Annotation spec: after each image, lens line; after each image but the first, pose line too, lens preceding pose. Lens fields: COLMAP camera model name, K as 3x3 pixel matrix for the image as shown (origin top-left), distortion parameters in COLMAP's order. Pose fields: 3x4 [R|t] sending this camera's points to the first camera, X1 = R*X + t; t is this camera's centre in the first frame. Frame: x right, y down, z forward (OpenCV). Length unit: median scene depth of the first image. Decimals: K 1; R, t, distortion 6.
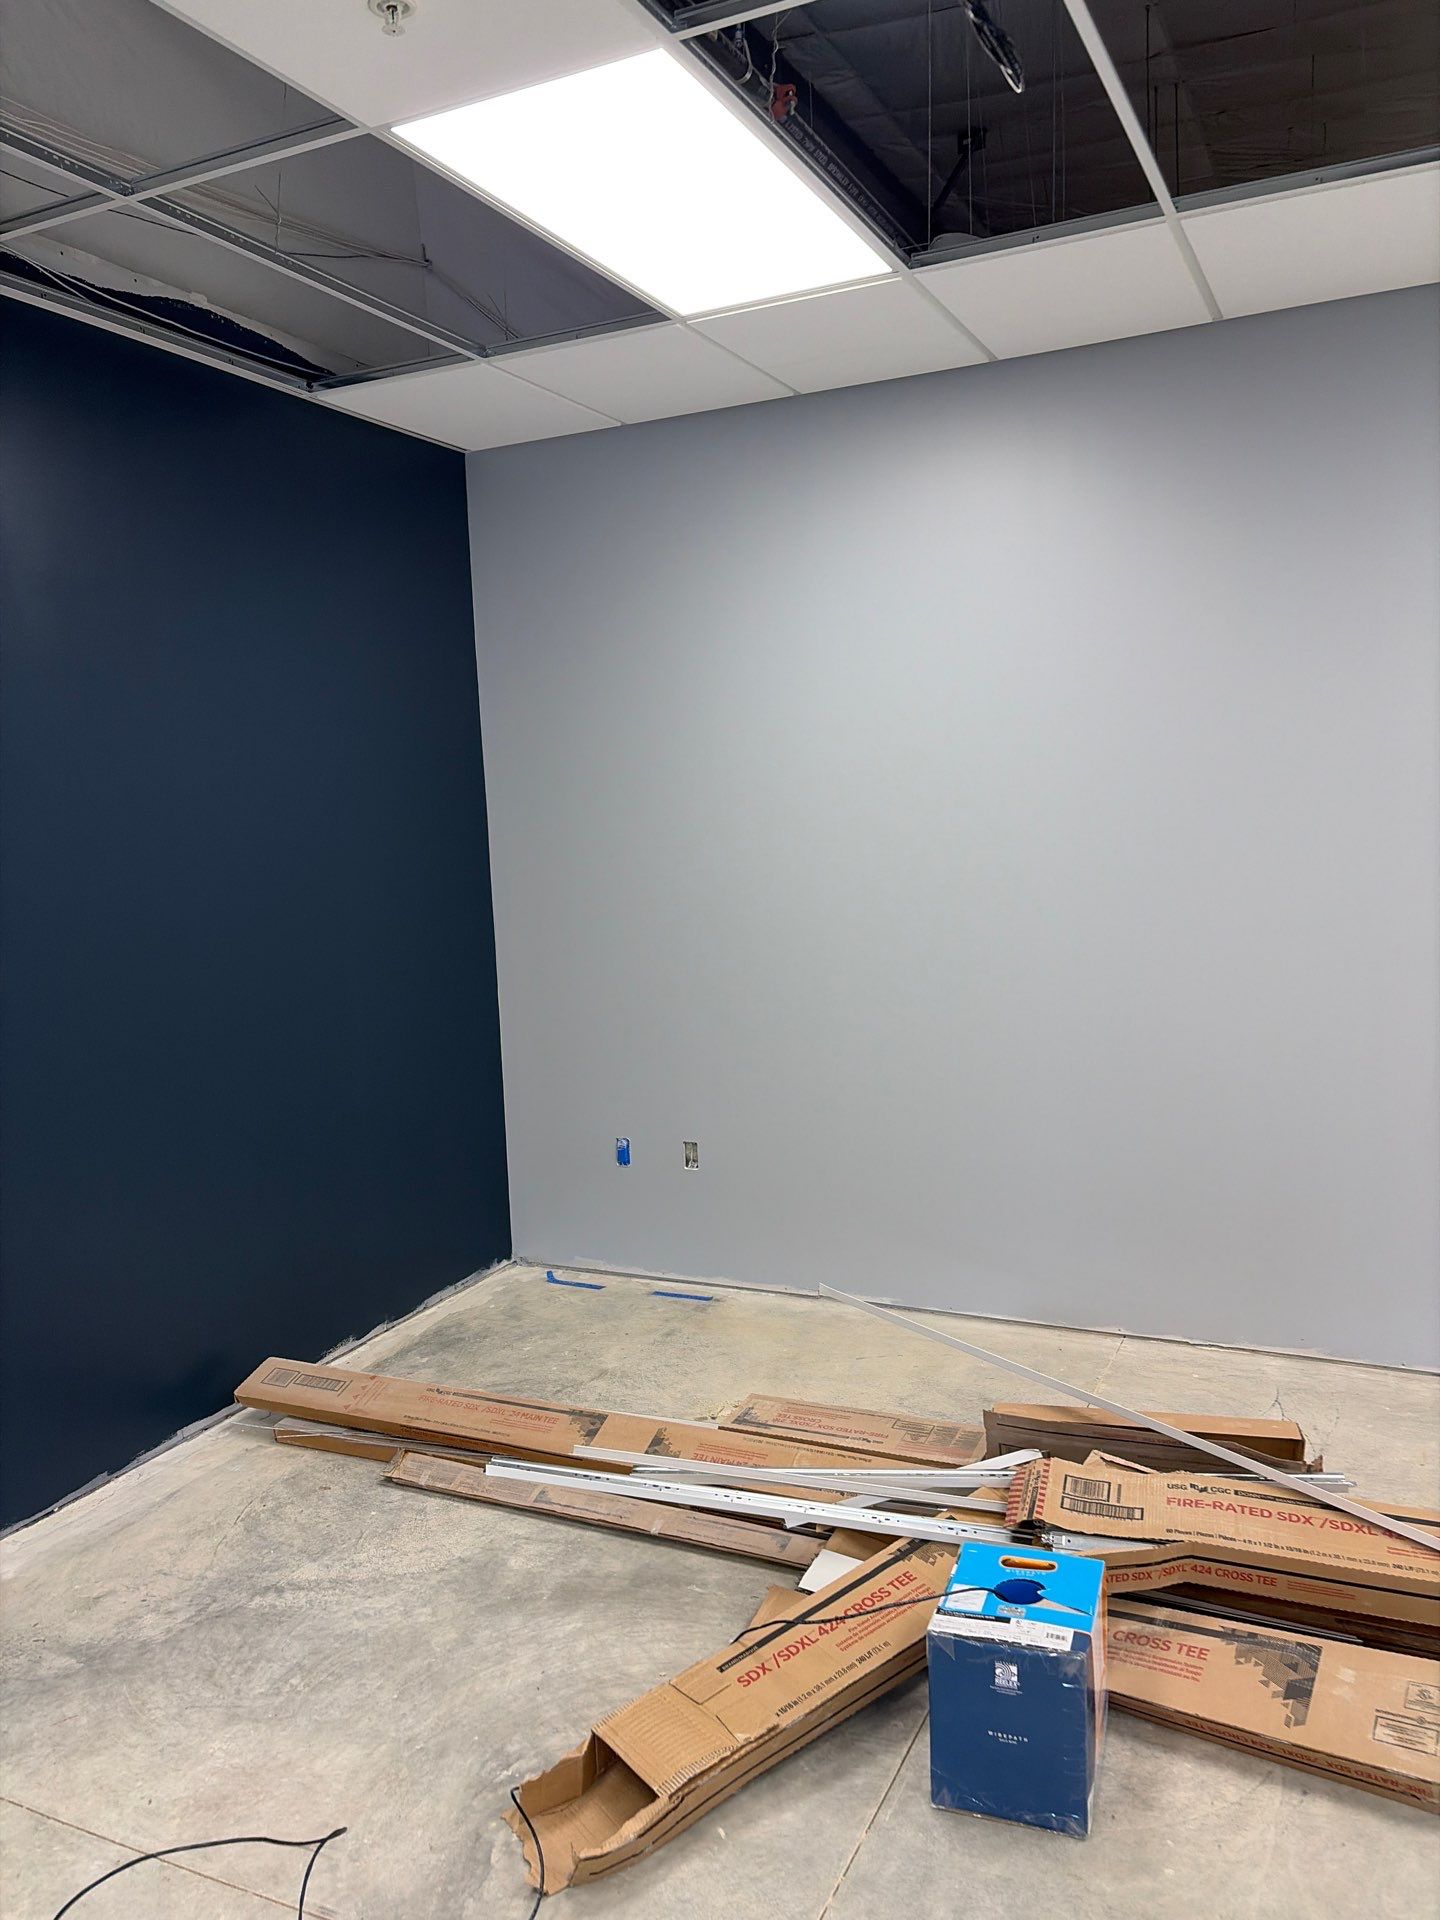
lens RADIAL K [[1303.7, 0, 708.5], [0, 1303.7, 968.1], [0, 0, 1]] dist [0.014651, -0.020477]
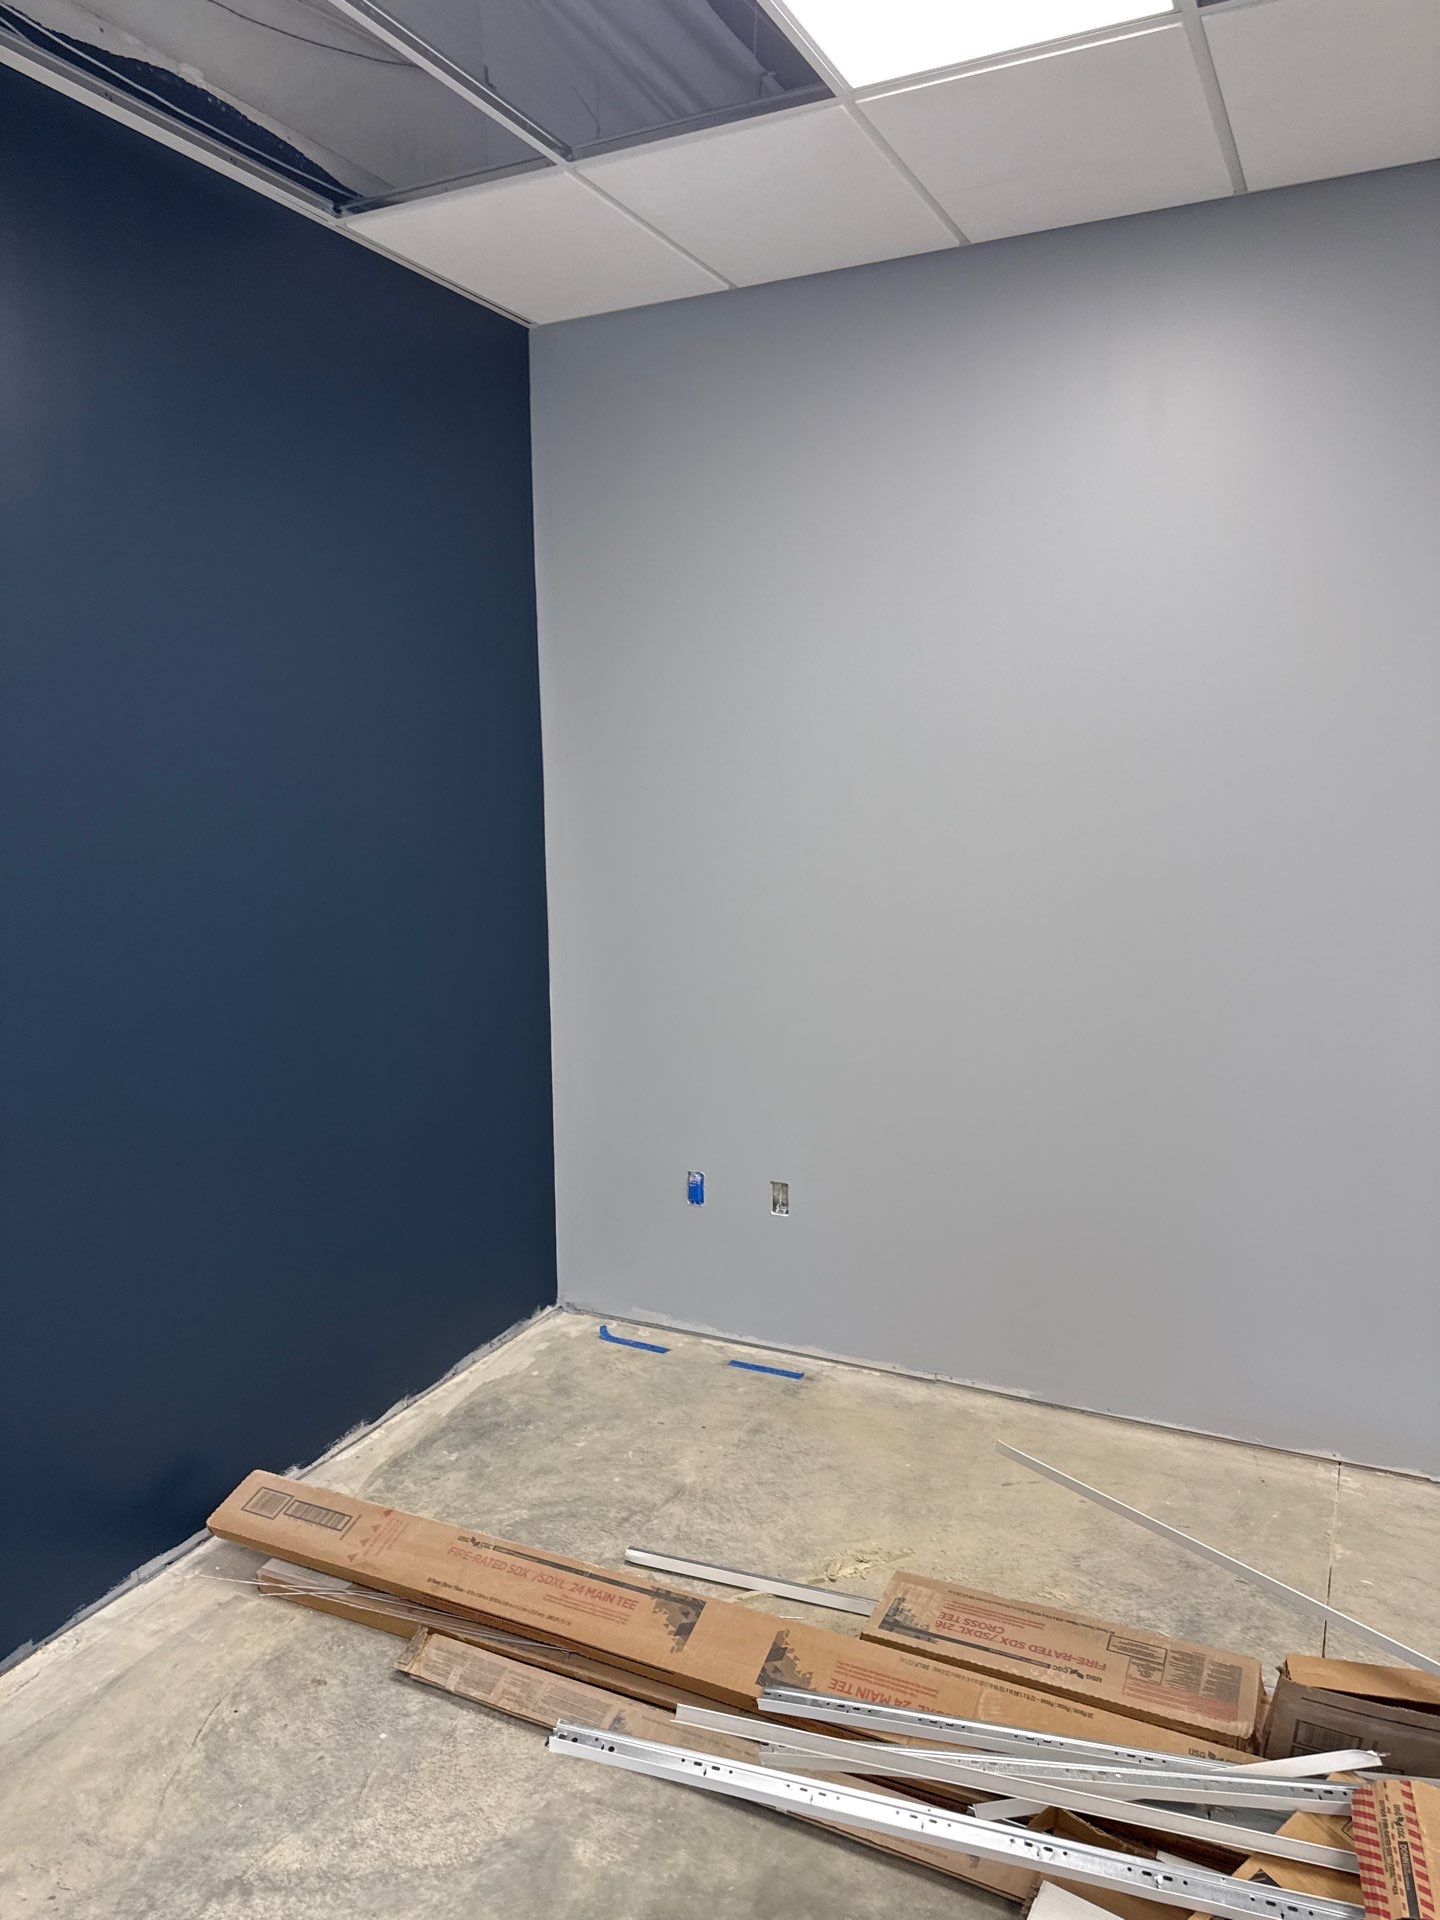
lens RADIAL K [[1303.7, 0, 720.4], [0, 1303.7, 973.4], [0, 0, 1]] dist [0.014651, -0.020477]
pose [[0.999453, 0.031342, -0.010539, -0.064298], [-0.031030, 0.999110, 0.028555, -0.028064], [0.011425, -0.028212, 0.999537, 0.247199]]
